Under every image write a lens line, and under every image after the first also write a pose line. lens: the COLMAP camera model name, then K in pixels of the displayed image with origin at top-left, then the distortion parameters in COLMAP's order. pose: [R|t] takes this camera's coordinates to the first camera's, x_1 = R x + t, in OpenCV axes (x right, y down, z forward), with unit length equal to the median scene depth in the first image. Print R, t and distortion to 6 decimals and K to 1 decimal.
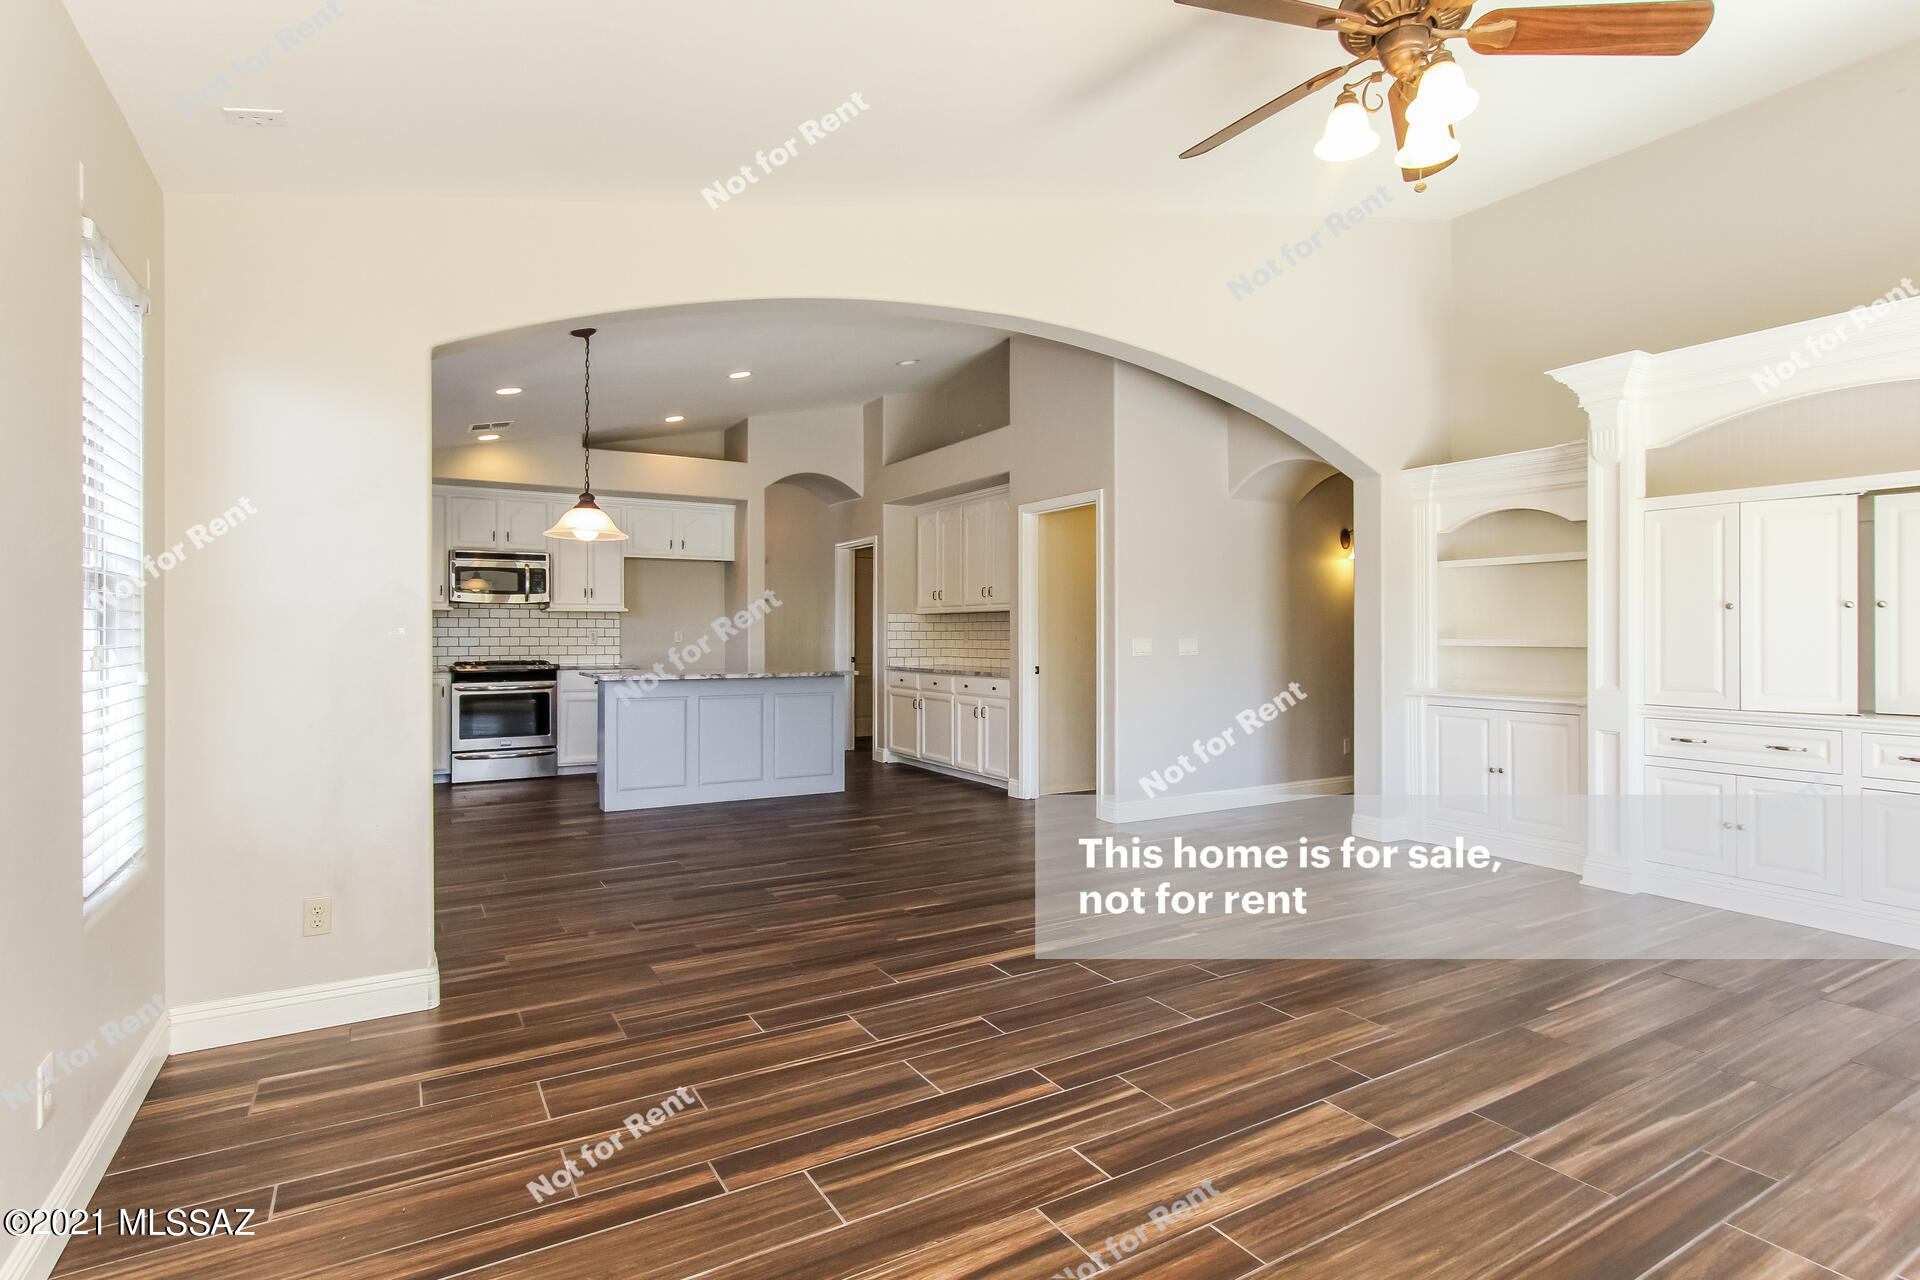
lens RADIAL K [[964.4, 0, 964.5], [0, 964.4, 631.1], [0, 0, 1]] dist [0.001165, 0.000628]
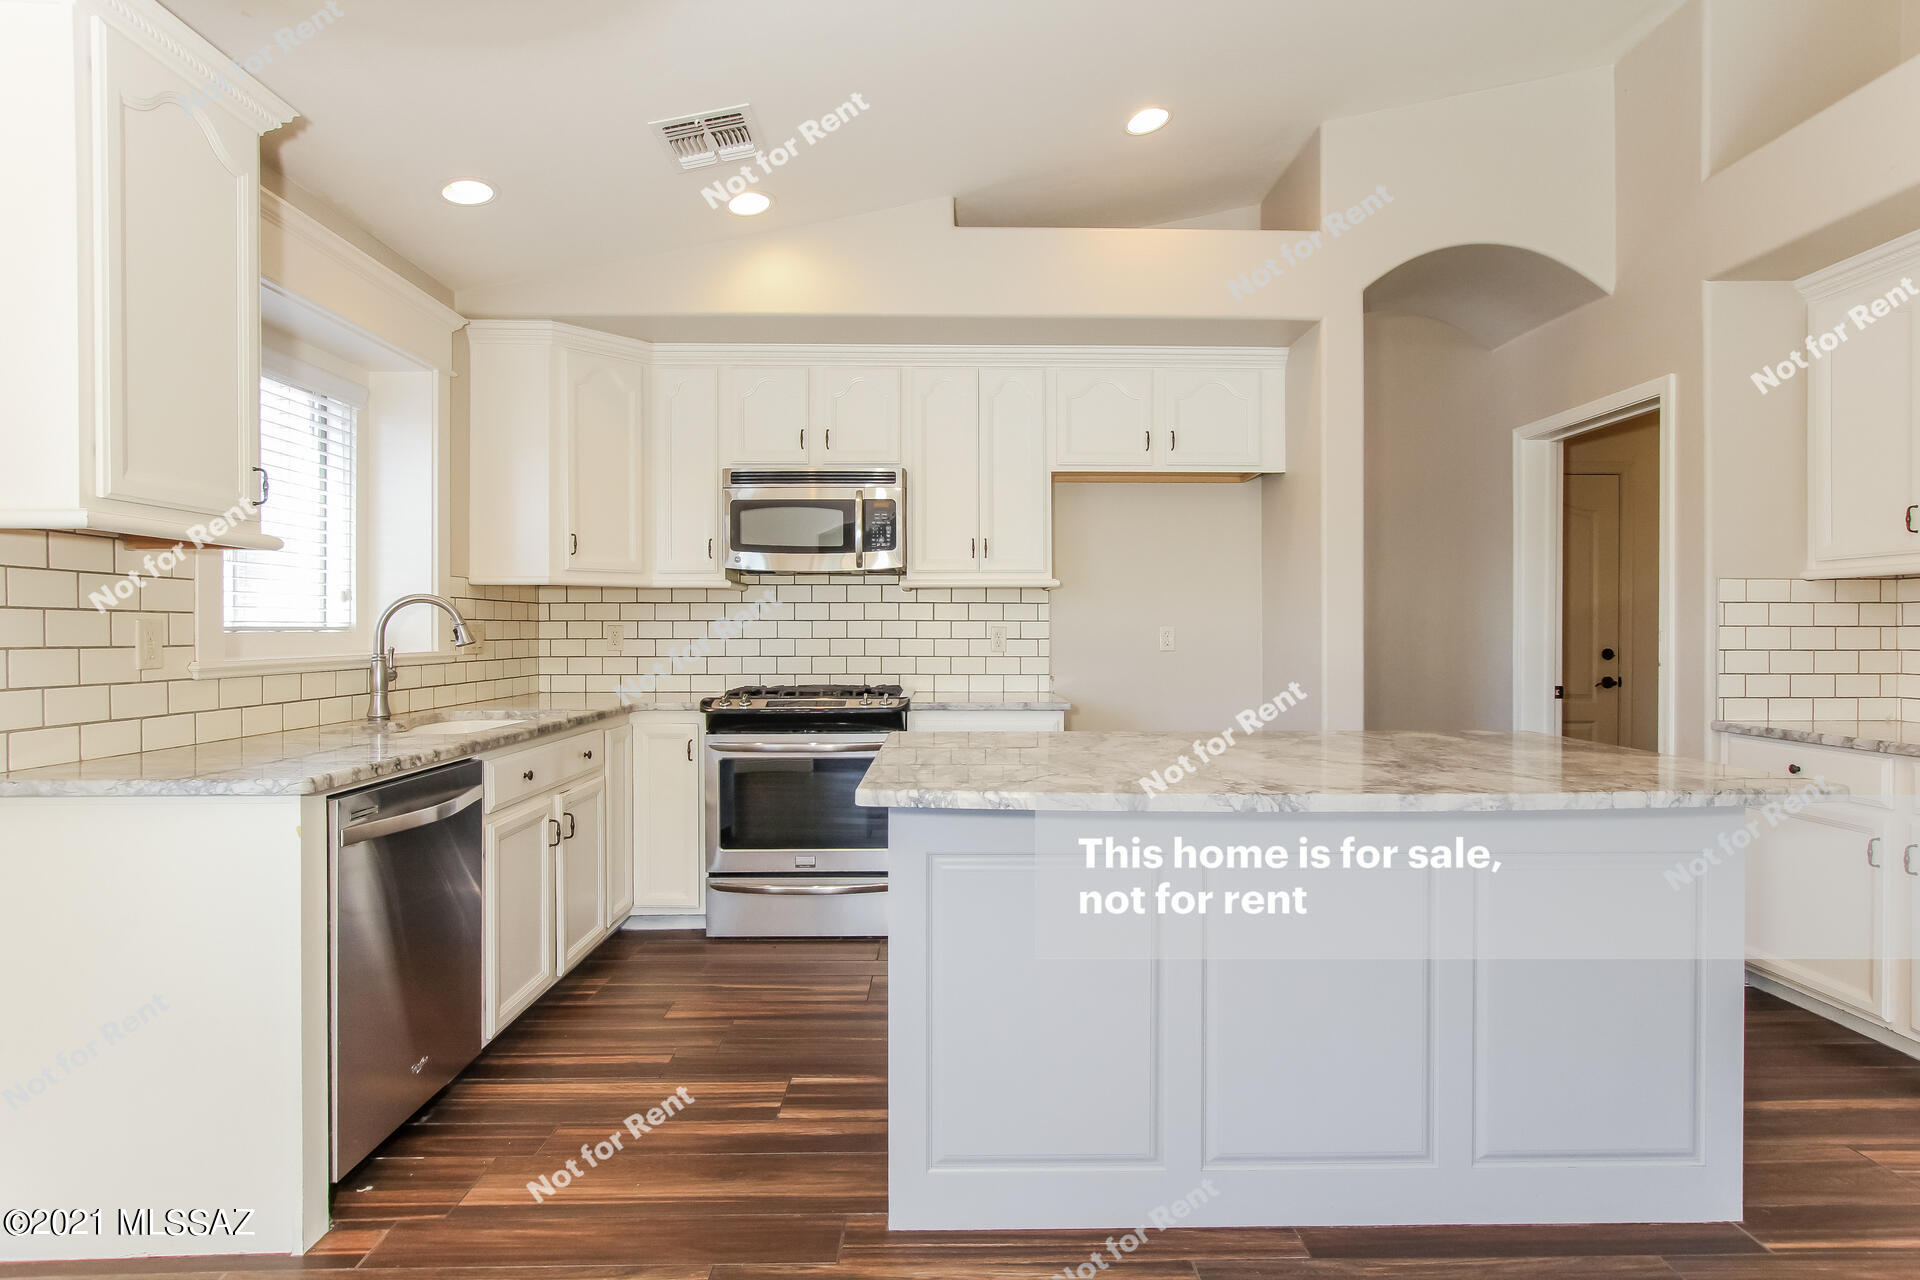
lens RADIAL K [[964.4, 0, 964.5], [0, 964.4, 628.5], [0, 0, 1]] dist [0.001165, 0.000628]
pose [[0.858050, -0.001737, -0.513564, -0.148780], [-0.000141, 0.999993, -0.003618, 0.002387], [0.513567, 0.003176, 0.858044, 0.583444]]
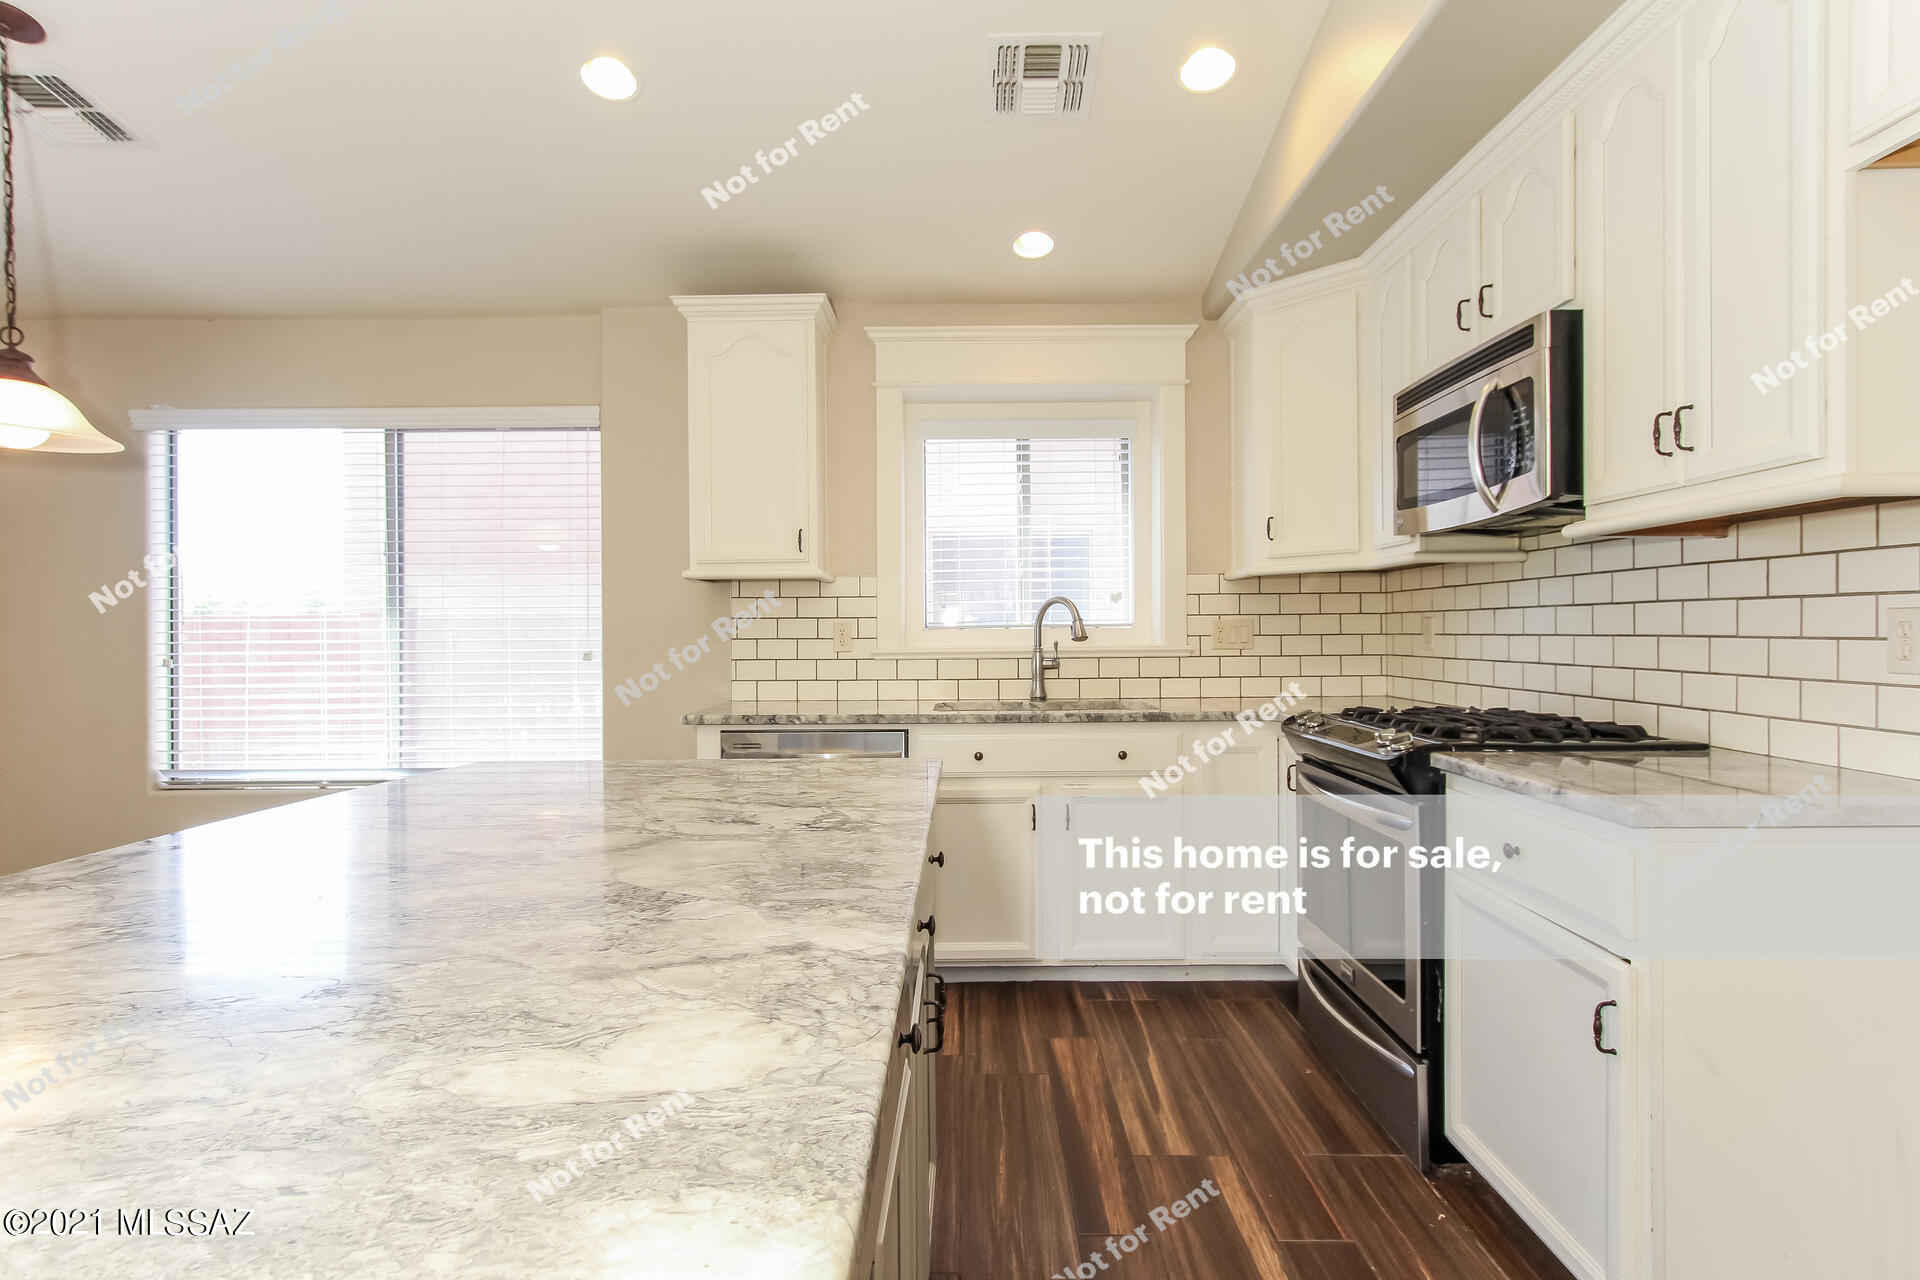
lens RADIAL K [[964.4, 0, 953.4], [0, 964.4, 634.9], [0, 0, 1]] dist [0.001165, 0.000628]
pose [[-0.543587, 0.010317, -0.839289, -0.128925], [0.009553, 0.999936, 0.006104, 0.001979], [0.839298, -0.004700, -0.543651, 0.985682]]
